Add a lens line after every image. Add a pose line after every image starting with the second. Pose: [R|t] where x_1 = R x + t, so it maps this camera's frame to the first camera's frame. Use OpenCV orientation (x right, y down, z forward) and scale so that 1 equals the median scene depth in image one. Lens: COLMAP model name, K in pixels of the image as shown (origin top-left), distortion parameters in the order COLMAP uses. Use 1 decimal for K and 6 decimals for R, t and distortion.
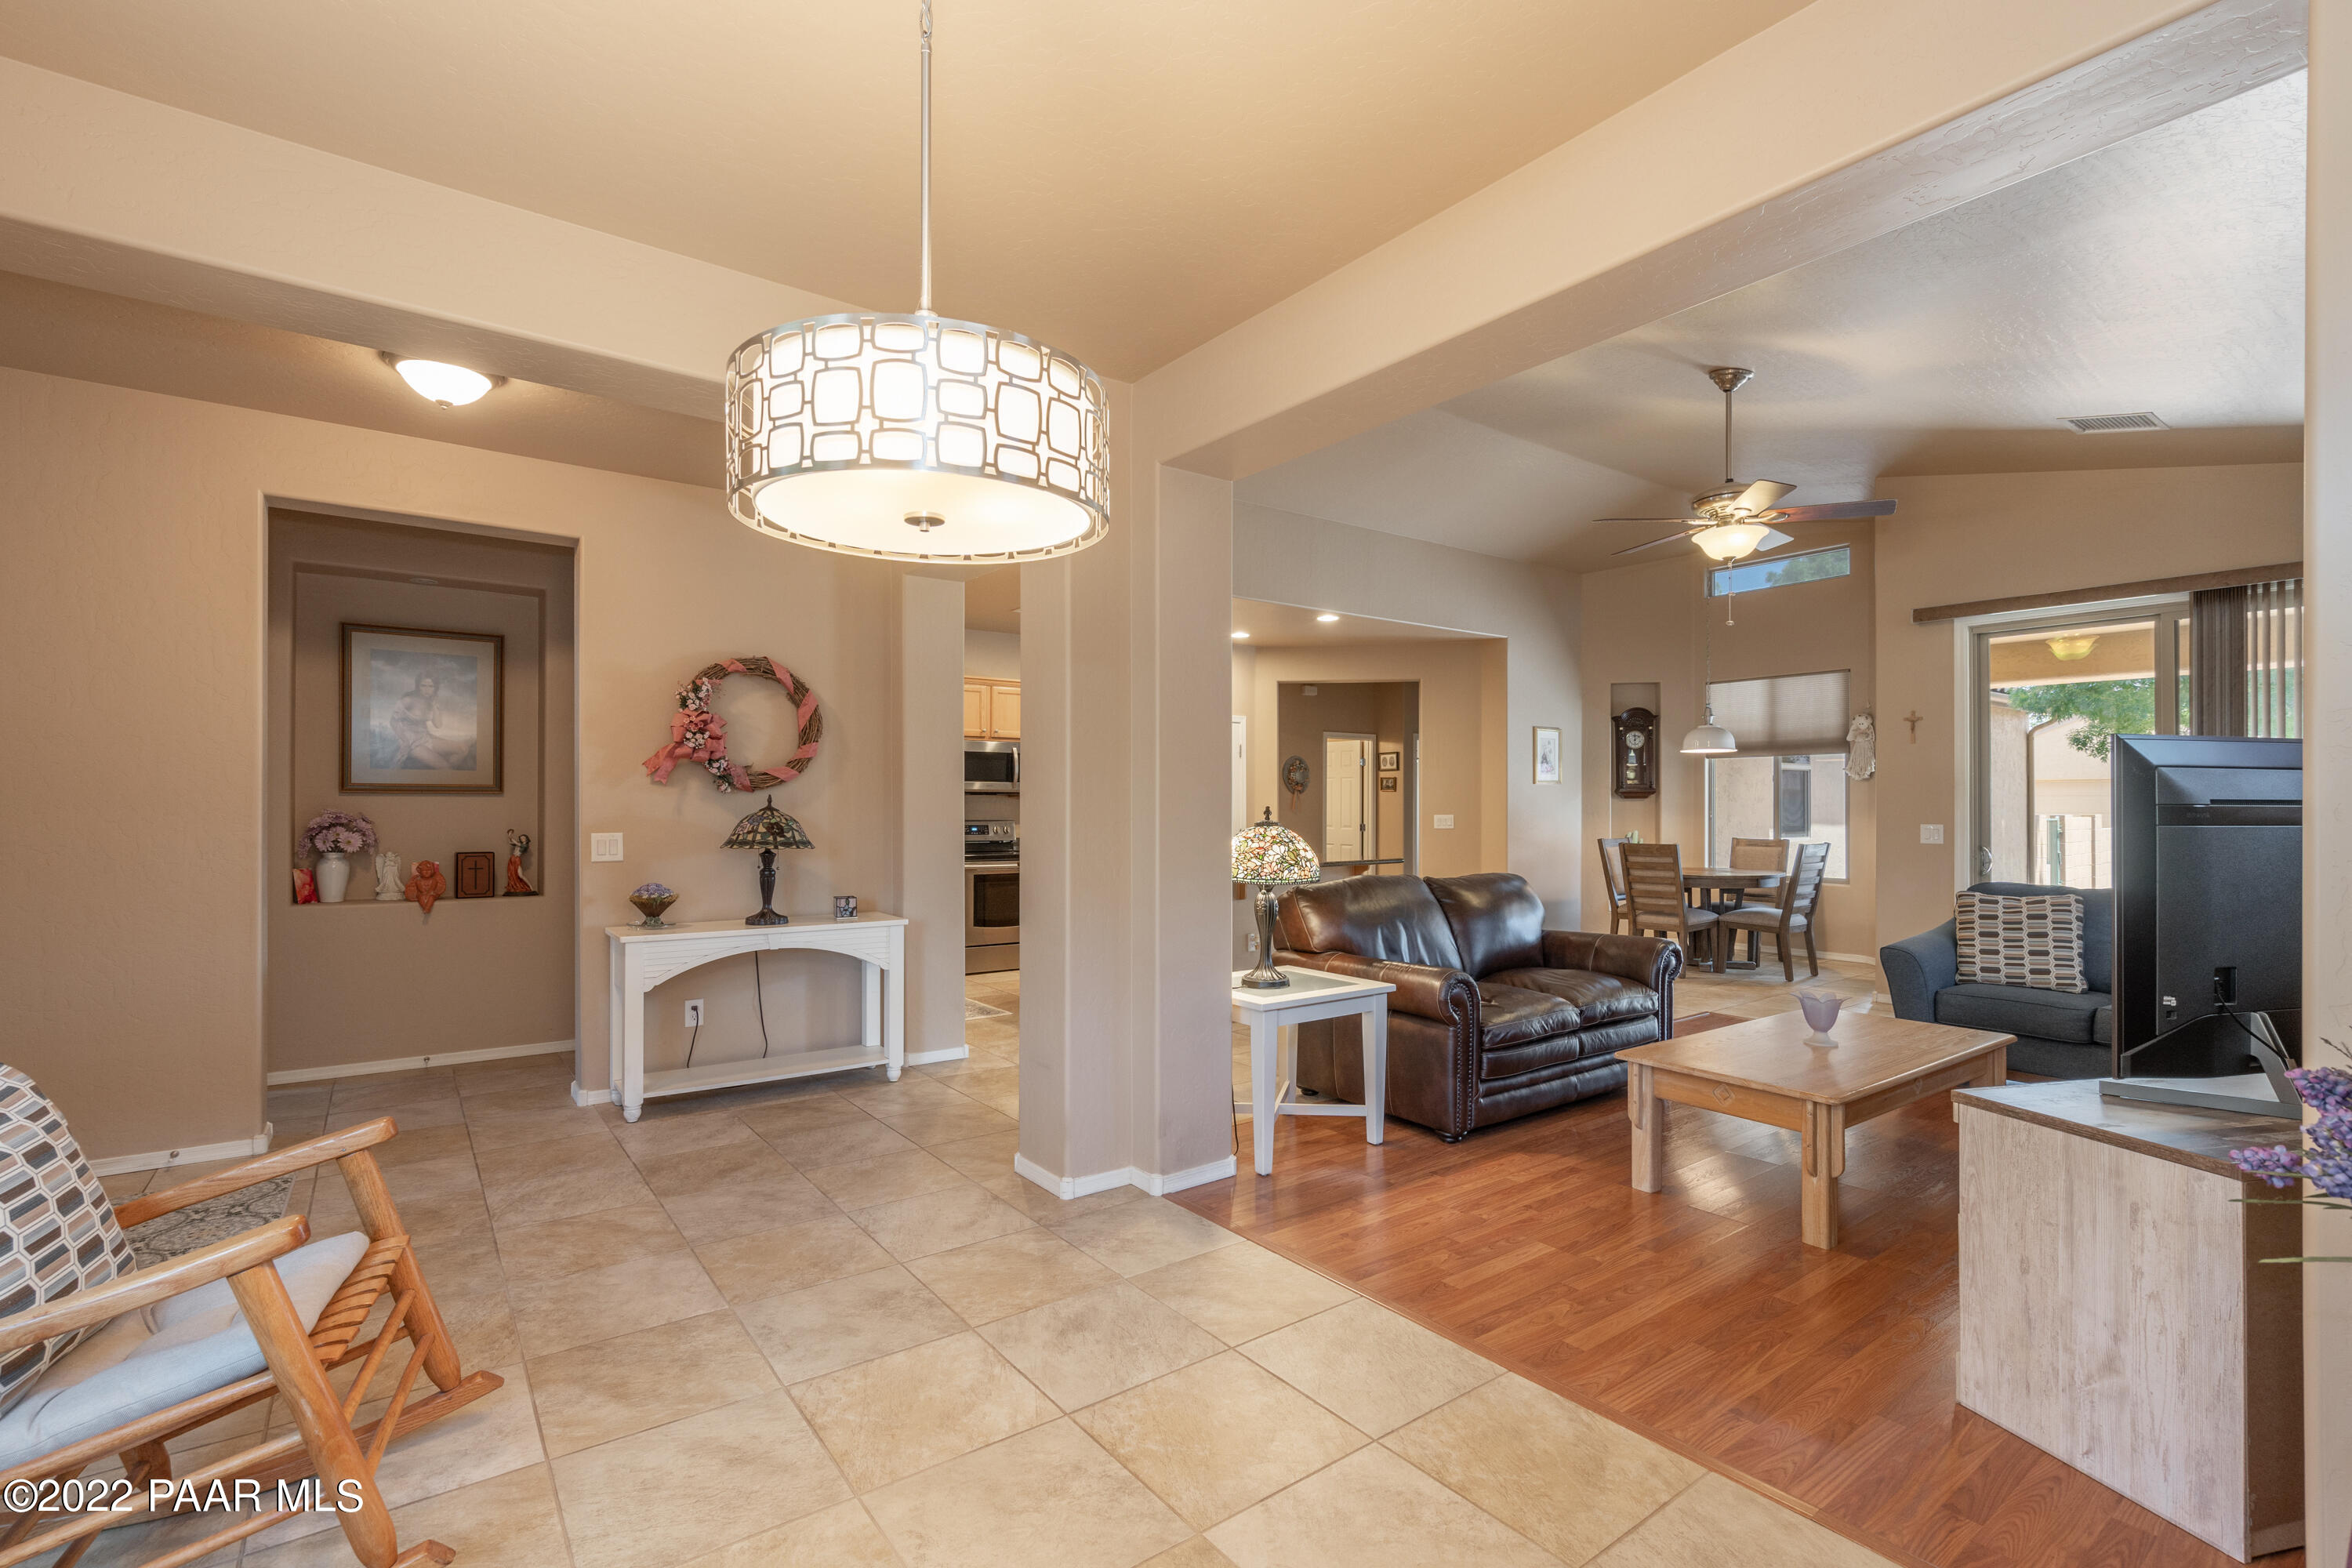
lens RADIAL K [[1050.8, 0, 1168.3], [0, 1050.8, 796.3], [0, 0, 1]] dist [-0.002275, 0.000039]
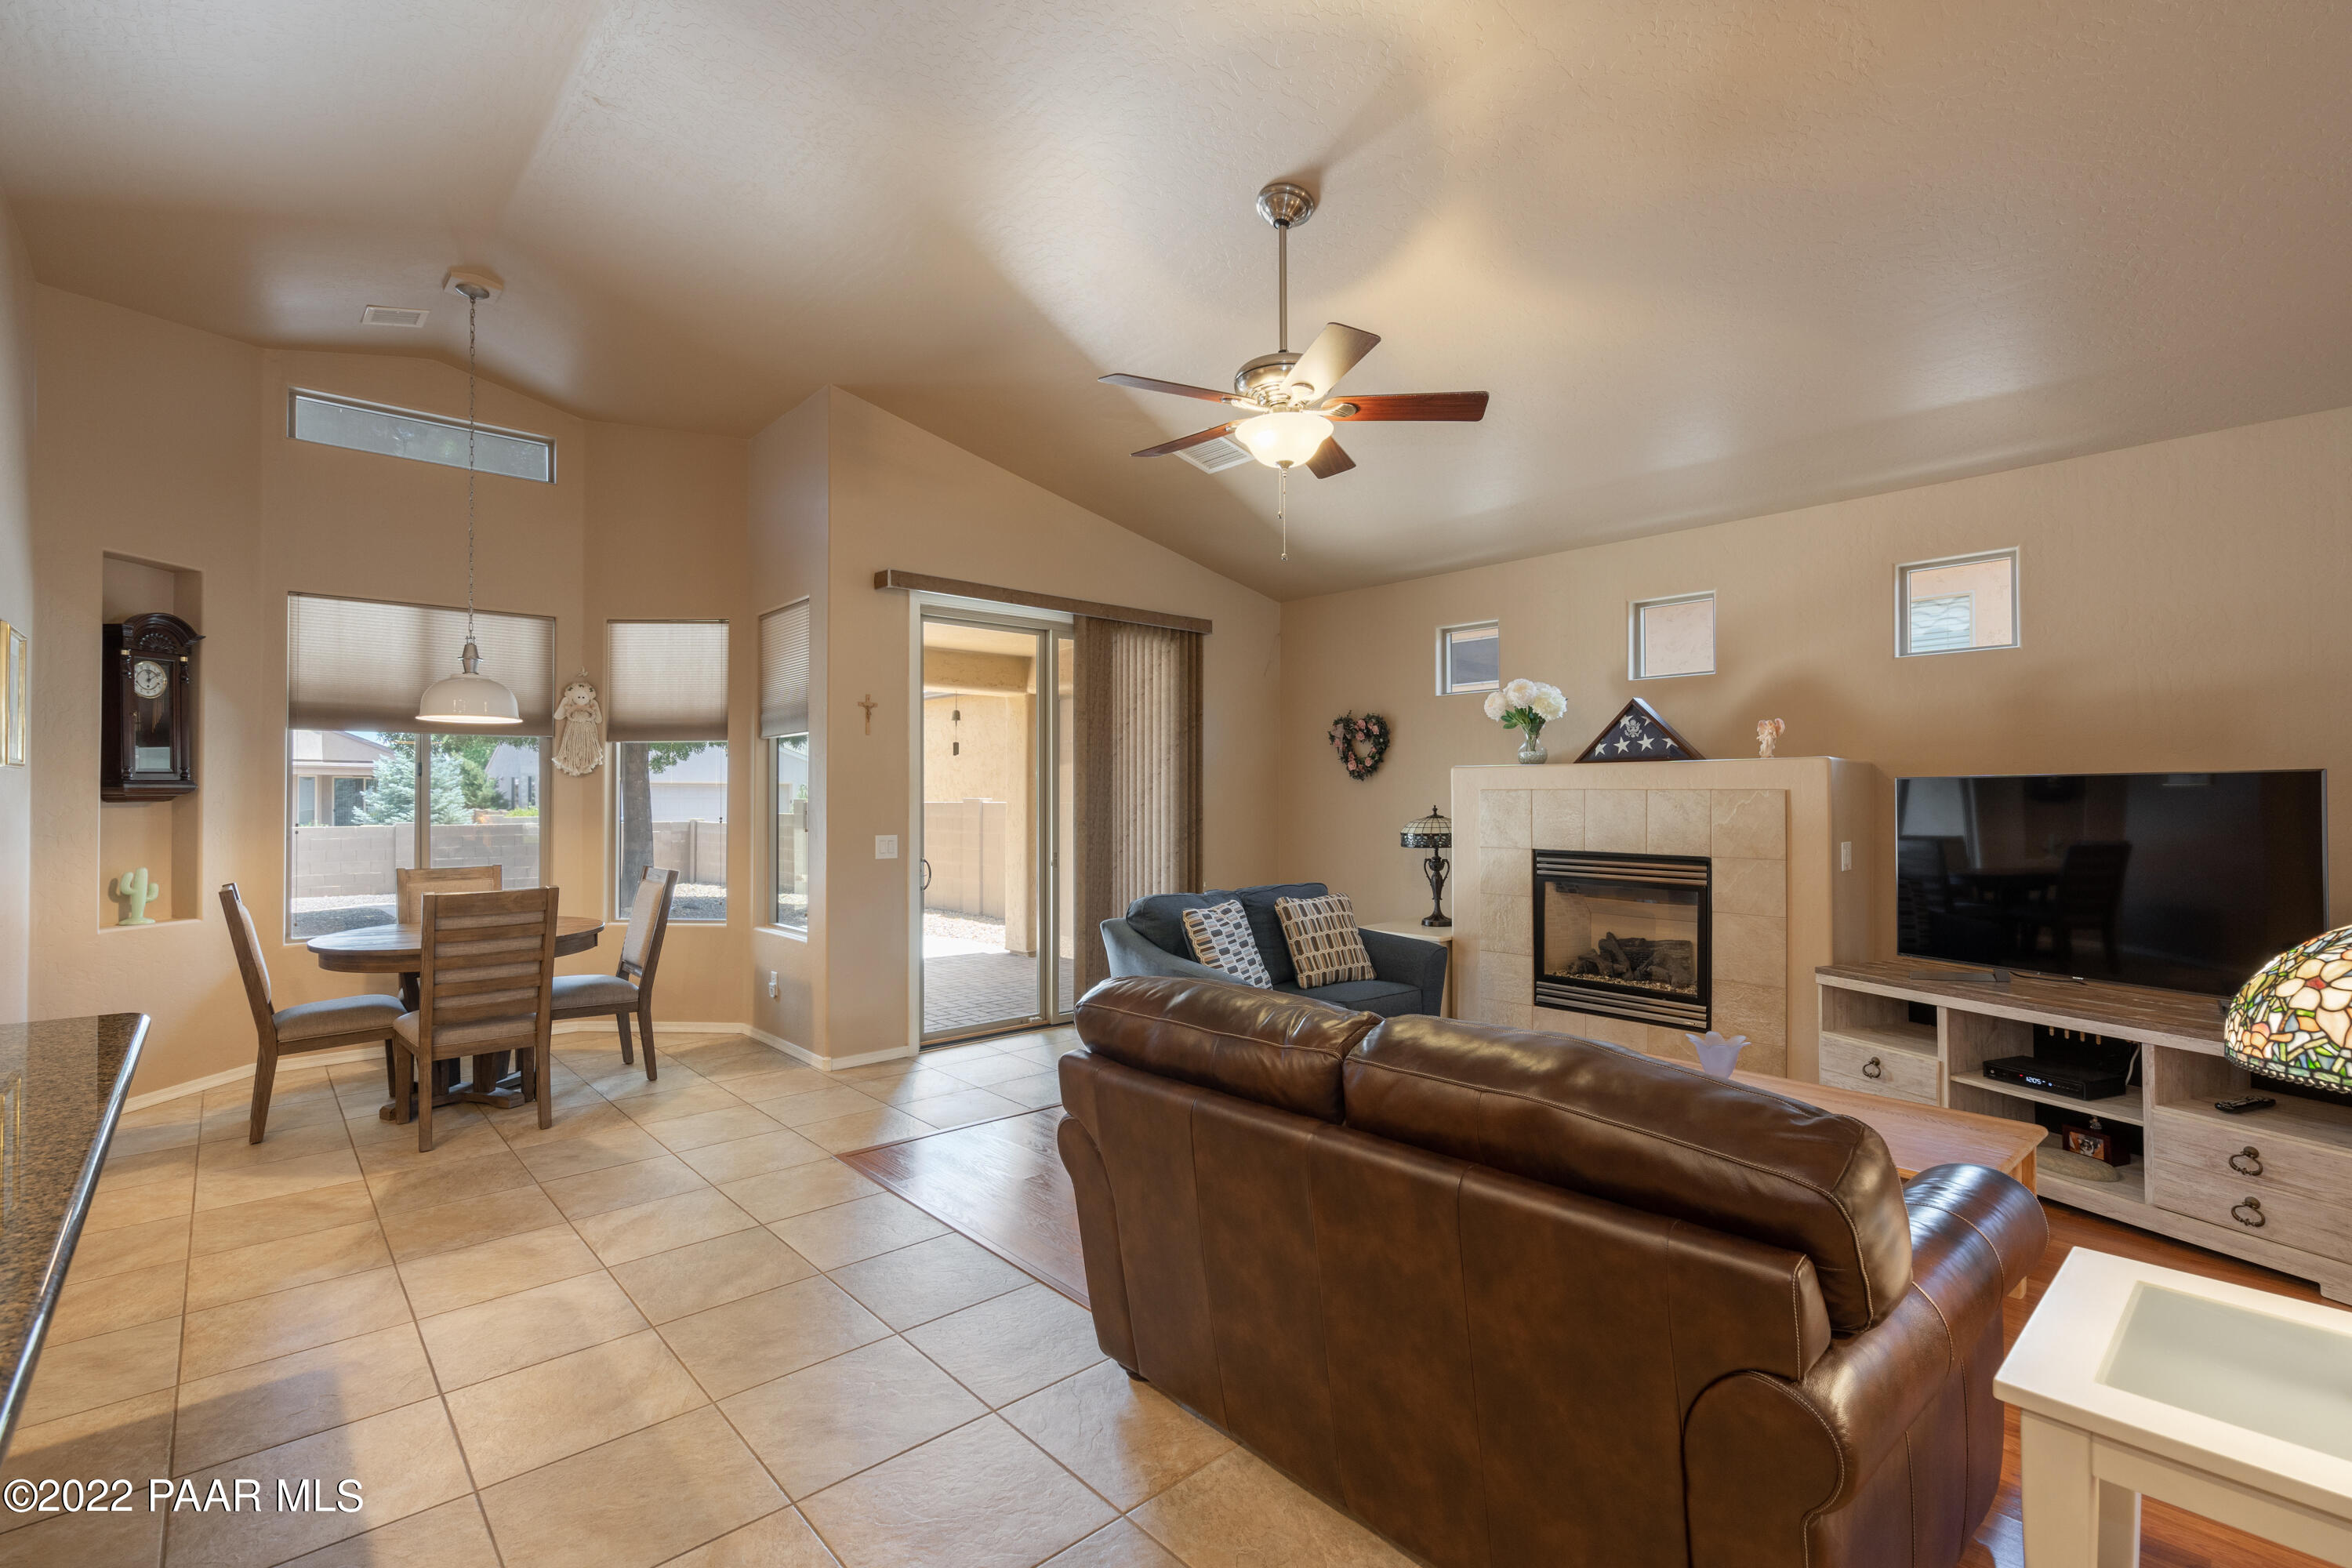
lens RADIAL K [[1050.8, 0, 1168.3], [0, 1050.8, 796.3], [0, 0, 1]] dist [-0.002275, 0.000039]
pose [[-0.094317, 0.000972, 0.995542, -0.160767], [-0.005700, 0.999983, -0.001516, -0.004714], [-0.995526, -0.005818, -0.094310, 1.236492]]
